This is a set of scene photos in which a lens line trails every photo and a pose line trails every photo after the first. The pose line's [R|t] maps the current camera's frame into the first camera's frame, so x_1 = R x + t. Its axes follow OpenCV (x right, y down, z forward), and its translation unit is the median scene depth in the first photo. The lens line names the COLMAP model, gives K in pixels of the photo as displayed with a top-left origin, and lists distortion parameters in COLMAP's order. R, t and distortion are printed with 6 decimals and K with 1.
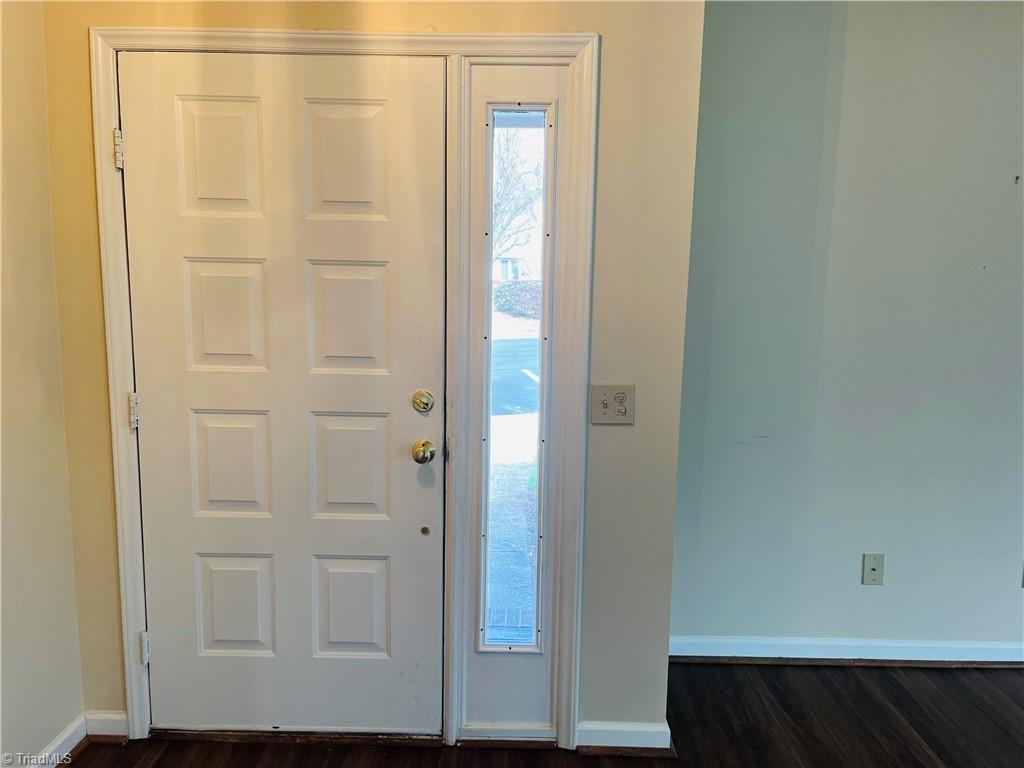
lens RADIAL K [[772.6, 0, 512.0], [0, 772.6, 386.2], [0, 0, 1]] dist [0.066774, -0.059943]
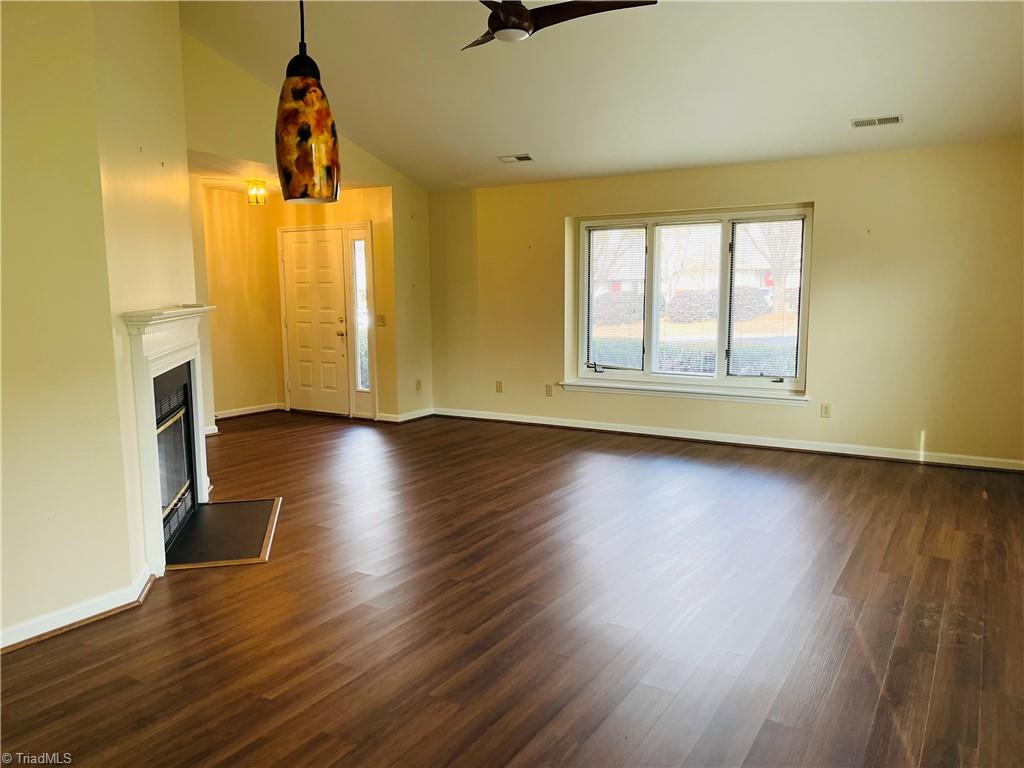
lens RADIAL K [[772.6, 0, 511.9], [0, 772.6, 384.2], [0, 0, 1]] dist [0.066774, -0.059943]
pose [[0.865704, 0.041220, -0.498857, 2.460700], [-0.050416, 0.998716, -0.004968, 0.308282], [0.498012, 0.029451, 0.866670, -1.802447]]
